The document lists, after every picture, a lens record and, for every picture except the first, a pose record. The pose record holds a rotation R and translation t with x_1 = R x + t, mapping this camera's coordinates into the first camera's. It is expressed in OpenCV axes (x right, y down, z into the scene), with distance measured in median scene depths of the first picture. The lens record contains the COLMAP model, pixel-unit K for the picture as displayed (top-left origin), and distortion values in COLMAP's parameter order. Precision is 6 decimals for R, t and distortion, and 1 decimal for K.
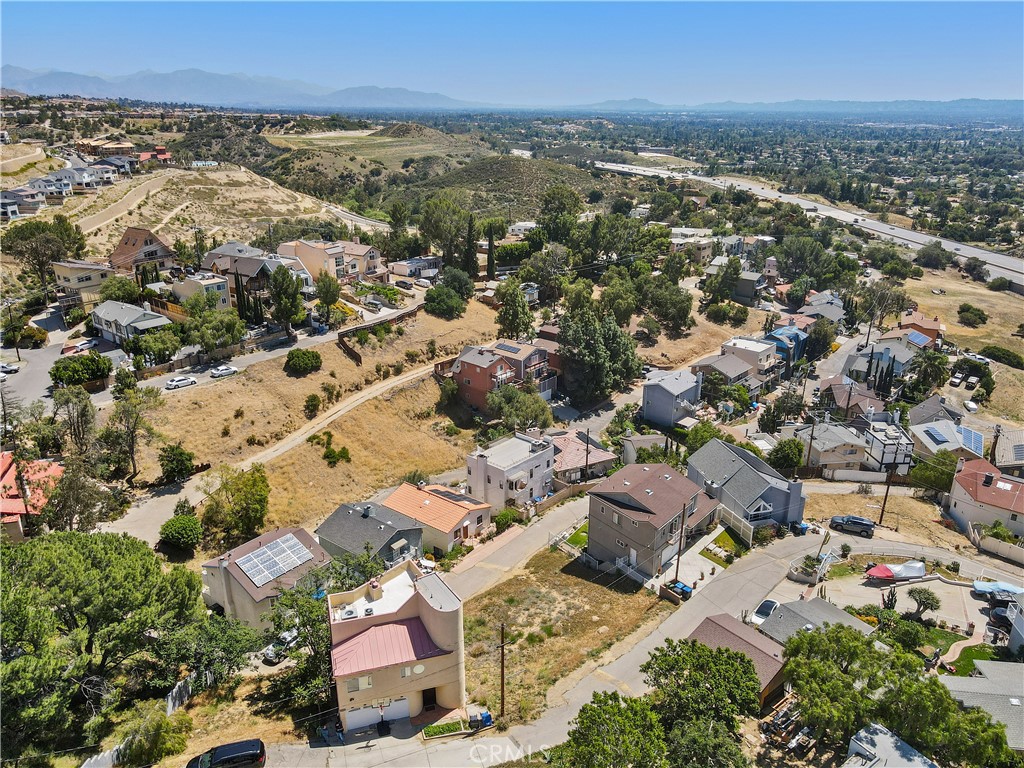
lens RADIAL K [[750.5, 0, 518.4], [0, 750.5, 381.3], [0, 0, 1]] dist [0.005555, 0.017854]
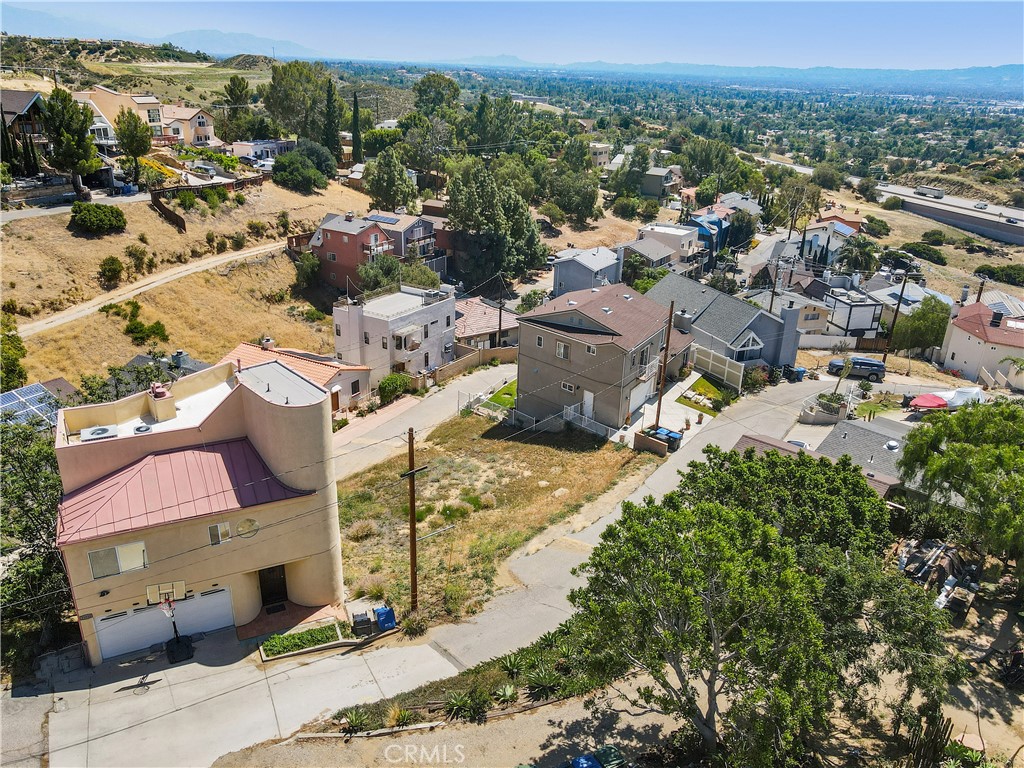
lens RADIAL K [[780.5, 0, 517.9], [0, 780.5, 382.8], [0, 0, 1]] dist [-0.000671, 0.027106]
pose [[0.986419, -0.032320, 0.161037, -0.013390], [0.026131, 0.998842, 0.040406, 0.105180], [-0.162156, -0.035649, 0.986121, 0.177574]]
